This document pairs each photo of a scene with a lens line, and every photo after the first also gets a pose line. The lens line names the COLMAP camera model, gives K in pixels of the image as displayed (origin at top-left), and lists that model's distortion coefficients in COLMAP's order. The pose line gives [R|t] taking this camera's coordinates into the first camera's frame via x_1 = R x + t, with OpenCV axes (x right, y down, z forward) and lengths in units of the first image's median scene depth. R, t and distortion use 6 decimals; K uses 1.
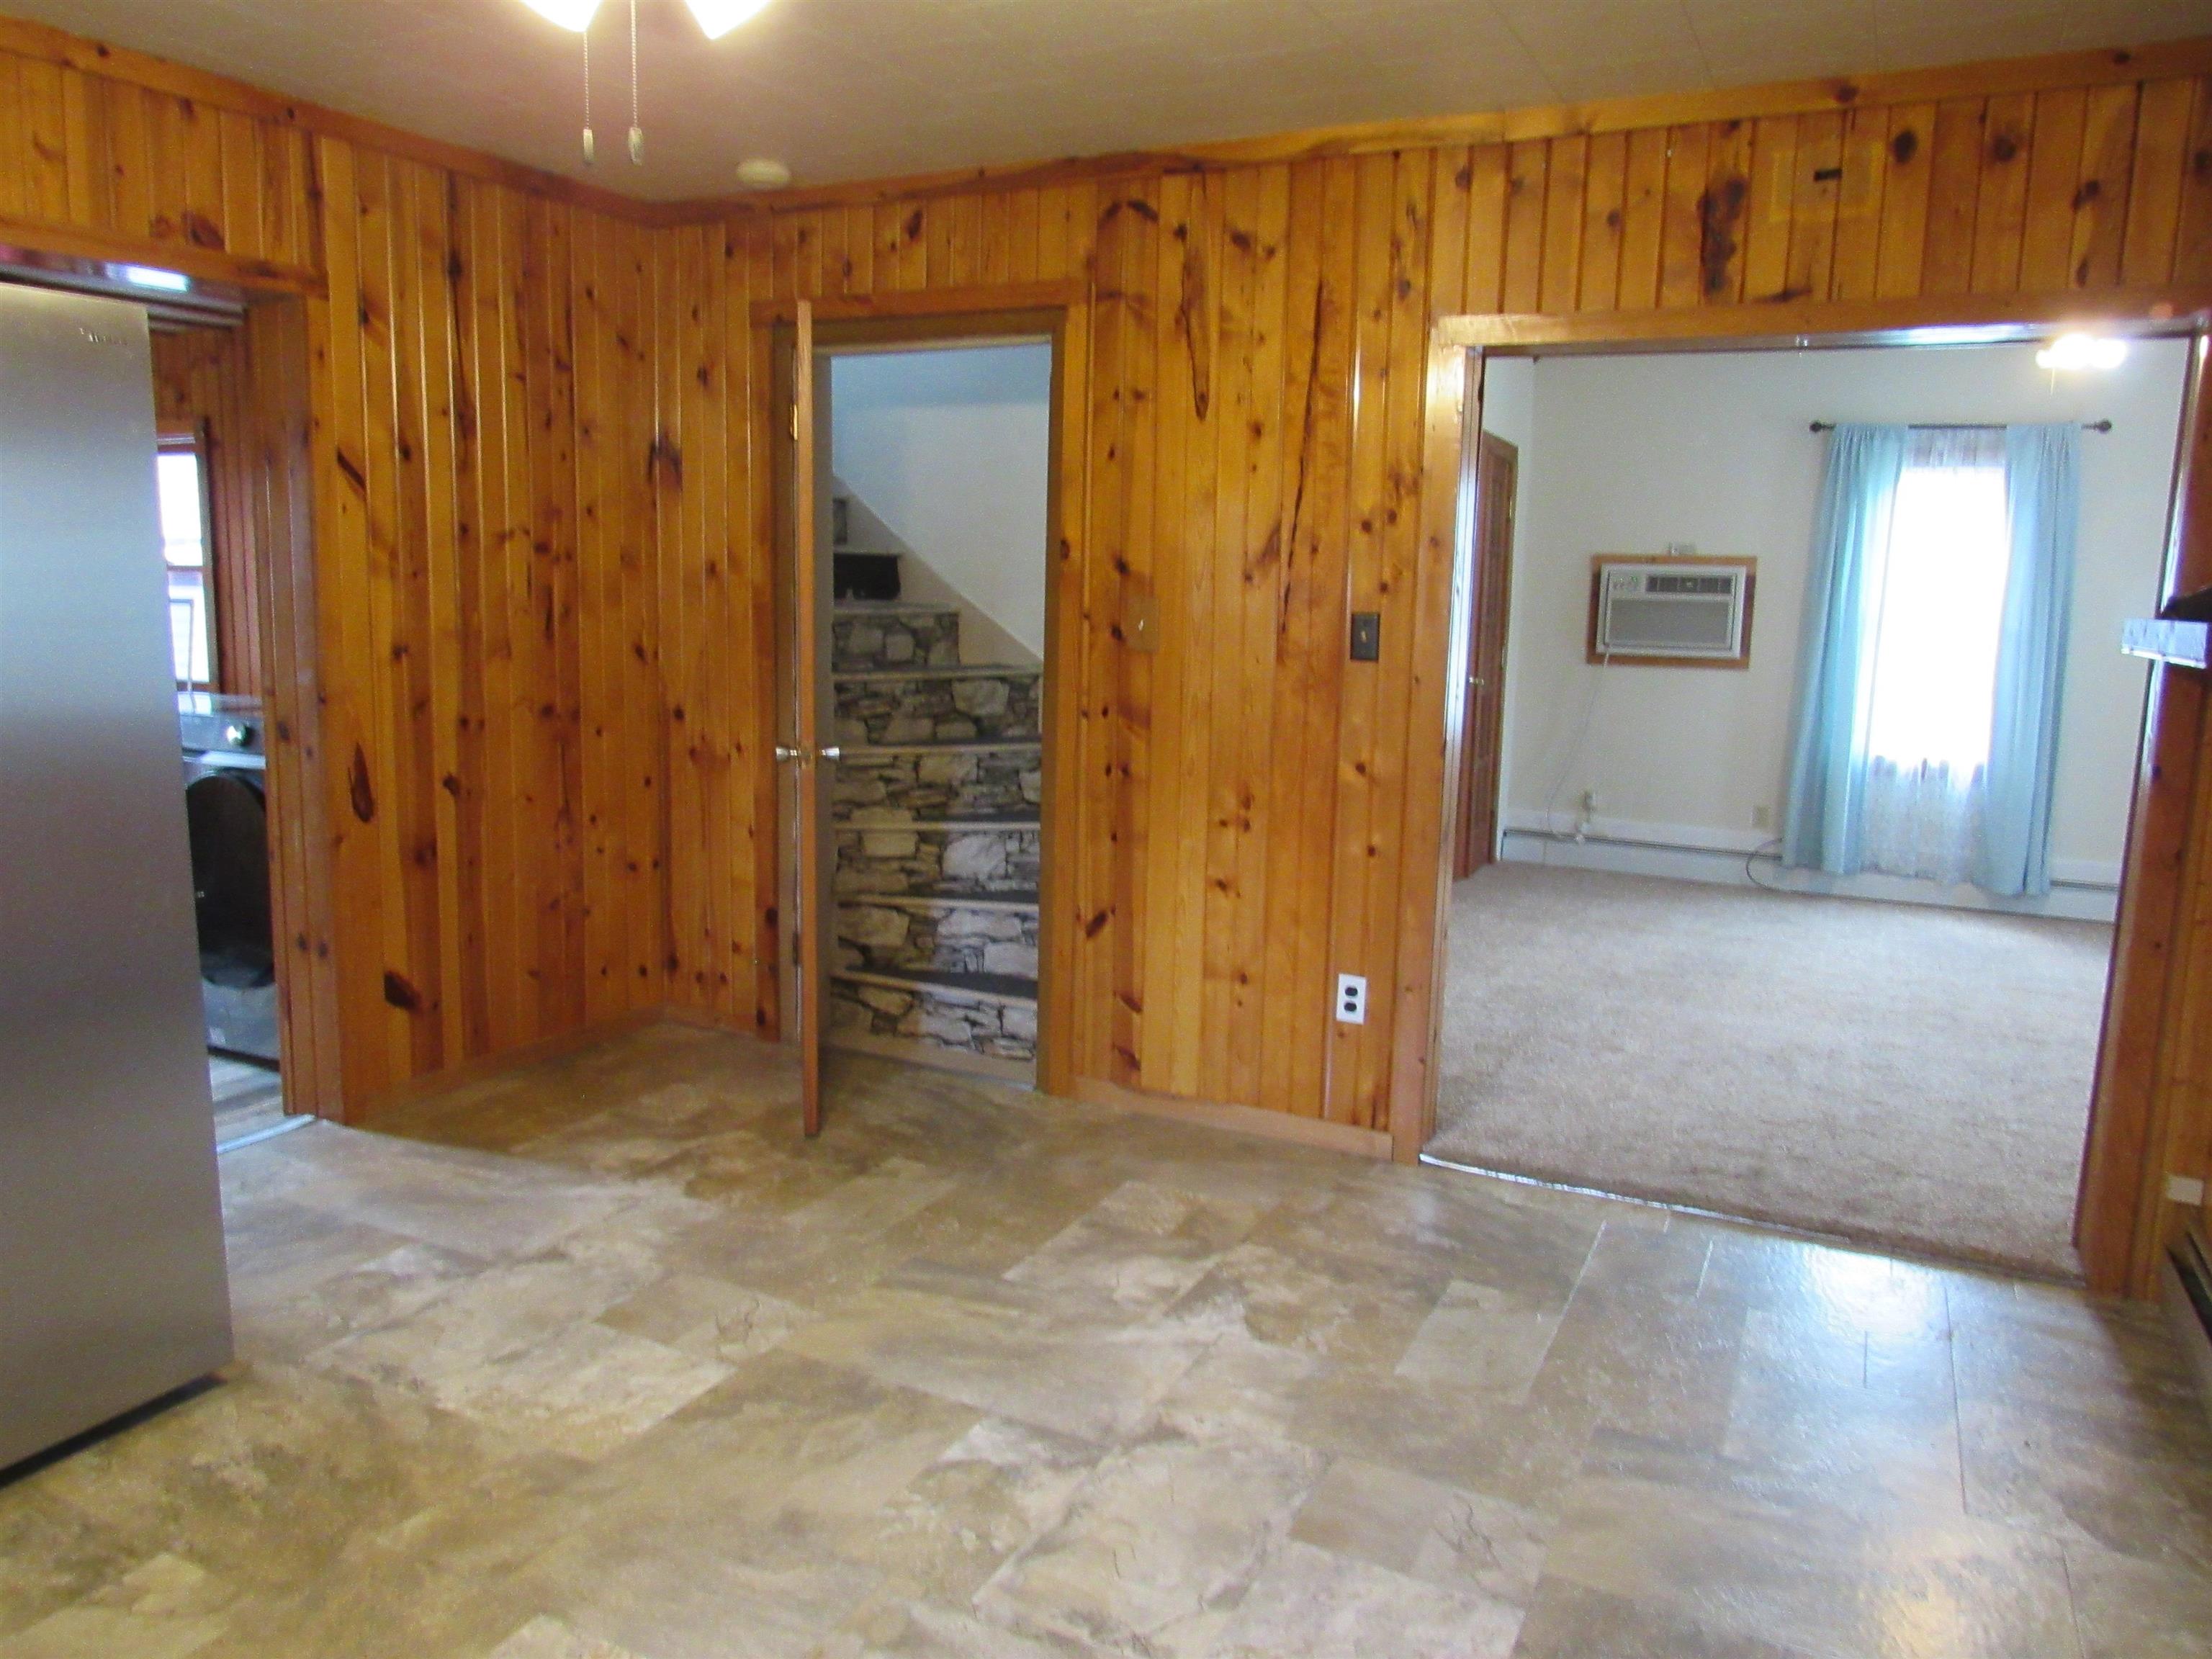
lens RADIAL K [[1571.9, 0, 1121.5], [0, 1571.9, 843.7], [0, 0, 1]] dist [-0.040938, 0.022290]
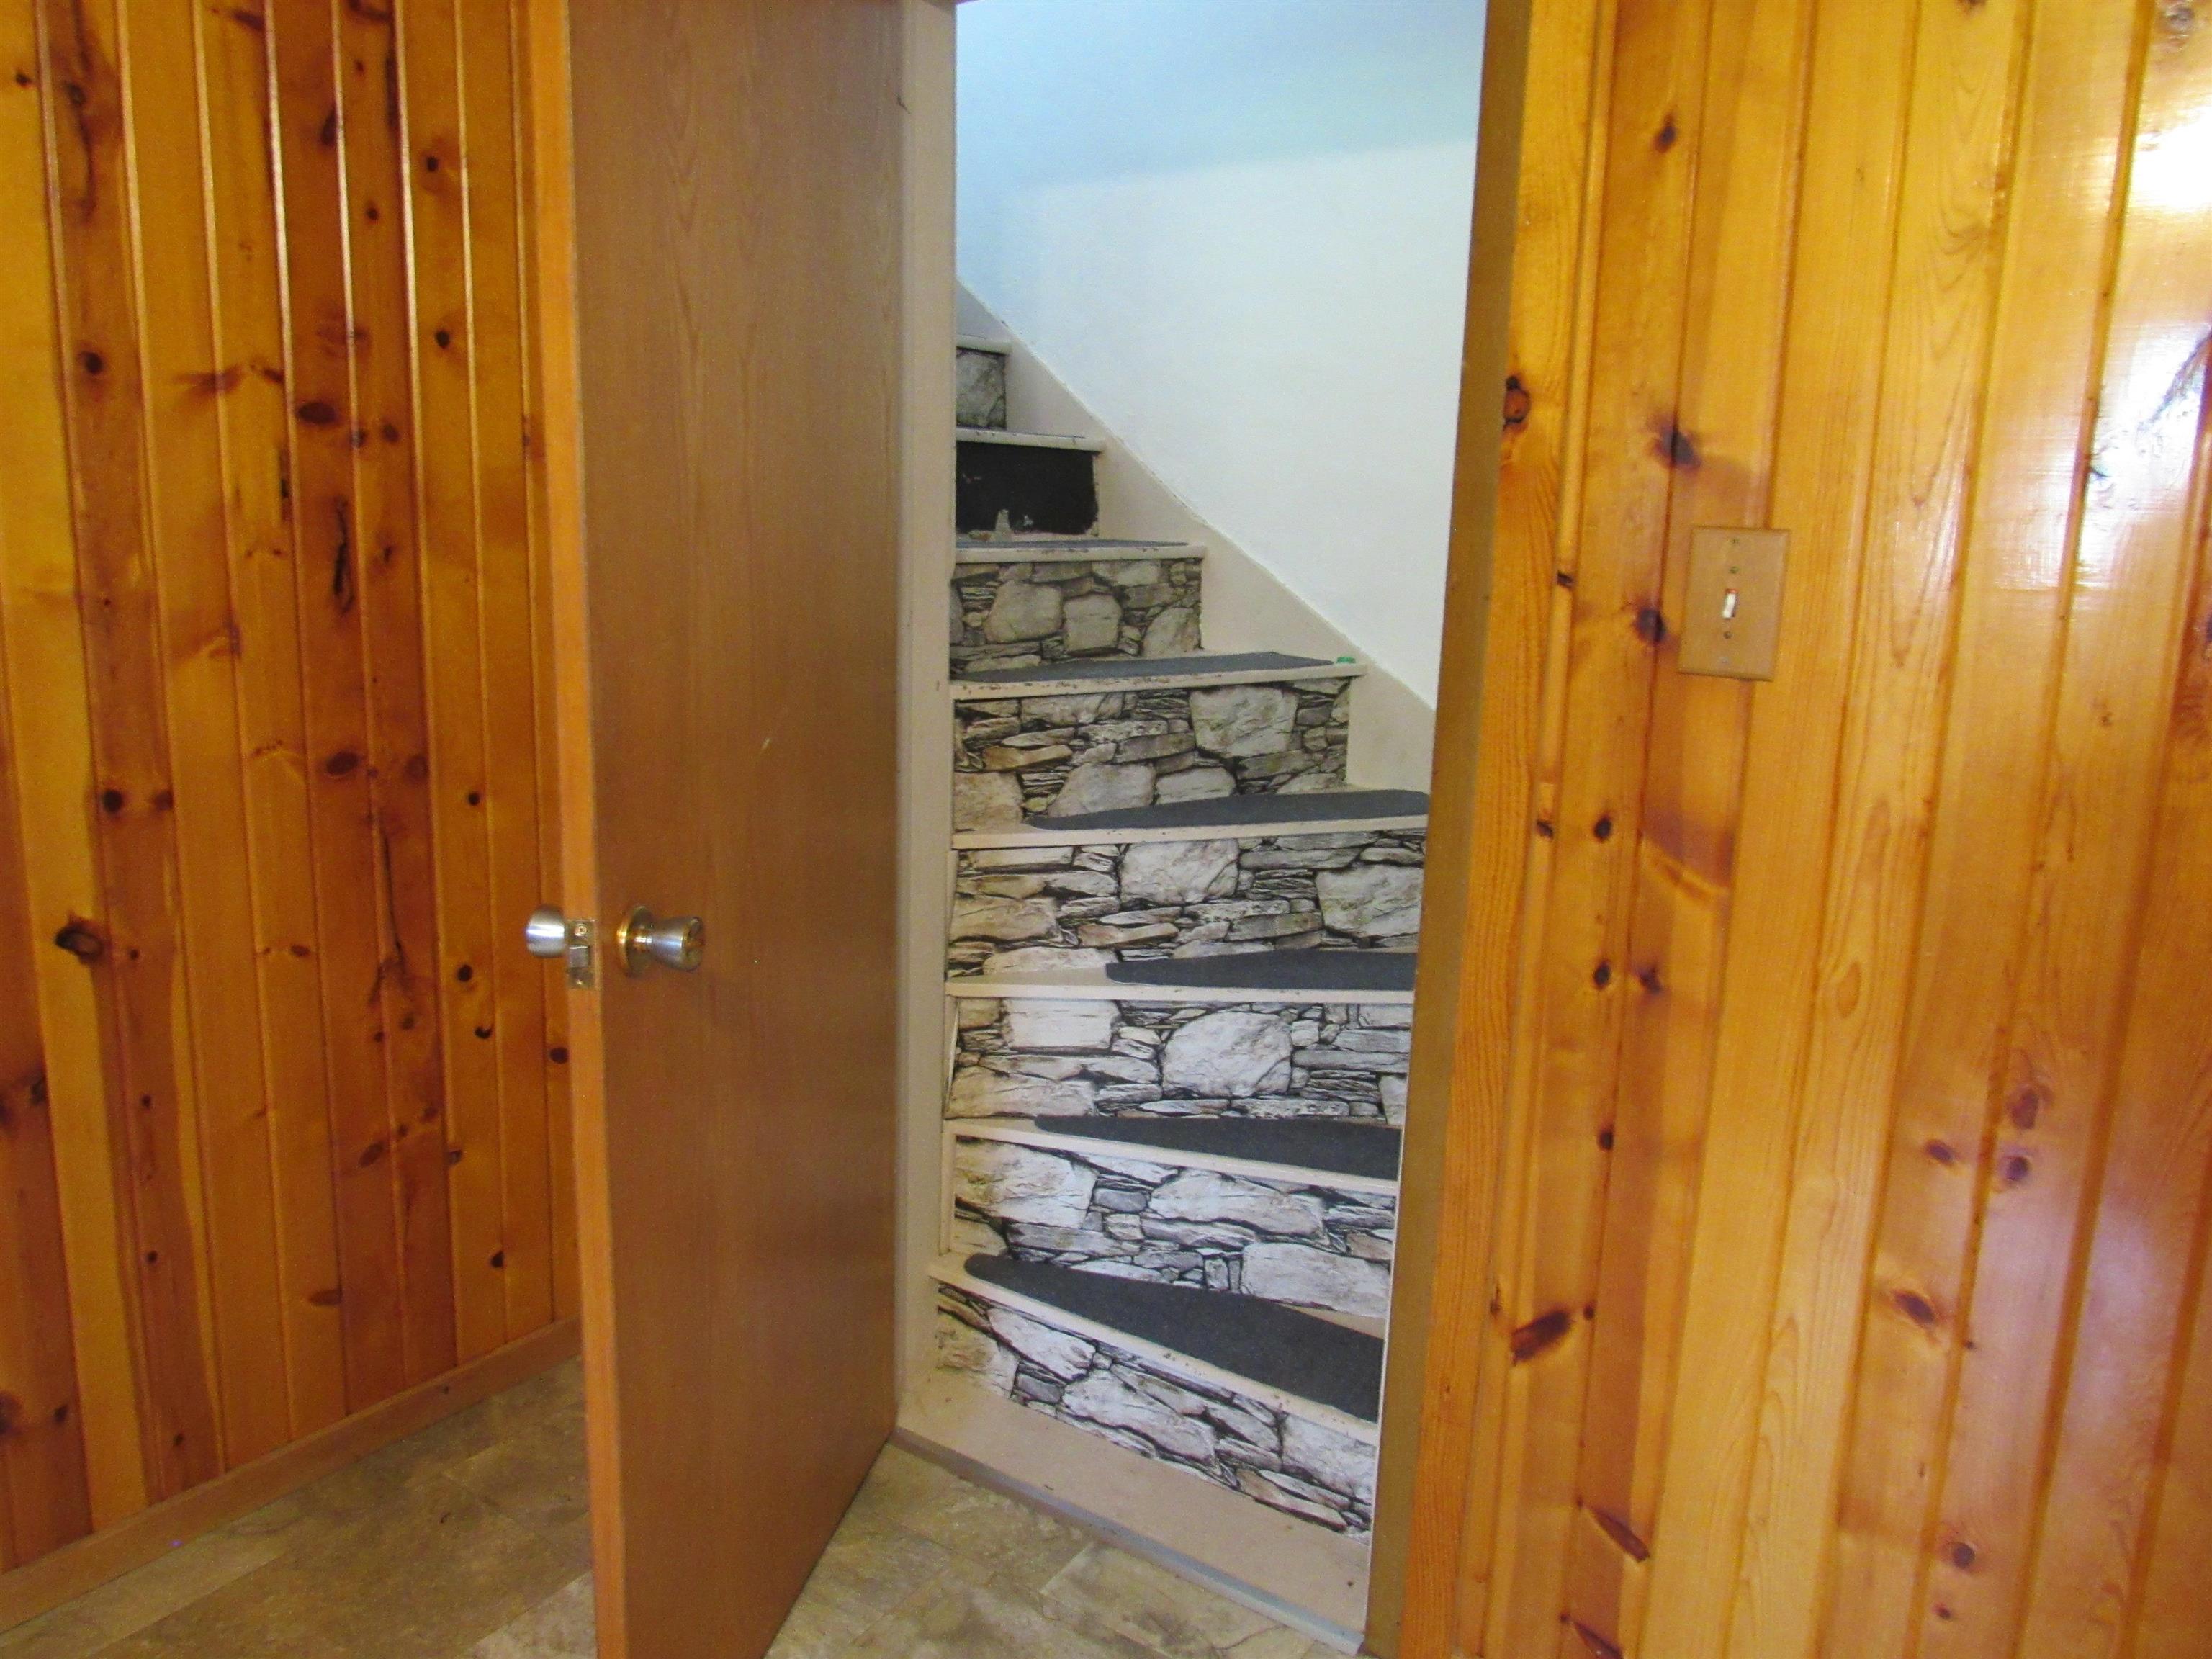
lens RADIAL K [[1571.9, 0, 1105.9], [0, 1571.9, 830.1], [0, 0, 1]] dist [-0.040938, 0.022290]
pose [[0.990231, 0.032603, -0.135570, -0.073112], [-0.028242, 0.999024, 0.033964, -0.085312], [0.136545, -0.029803, 0.990185, 0.552470]]
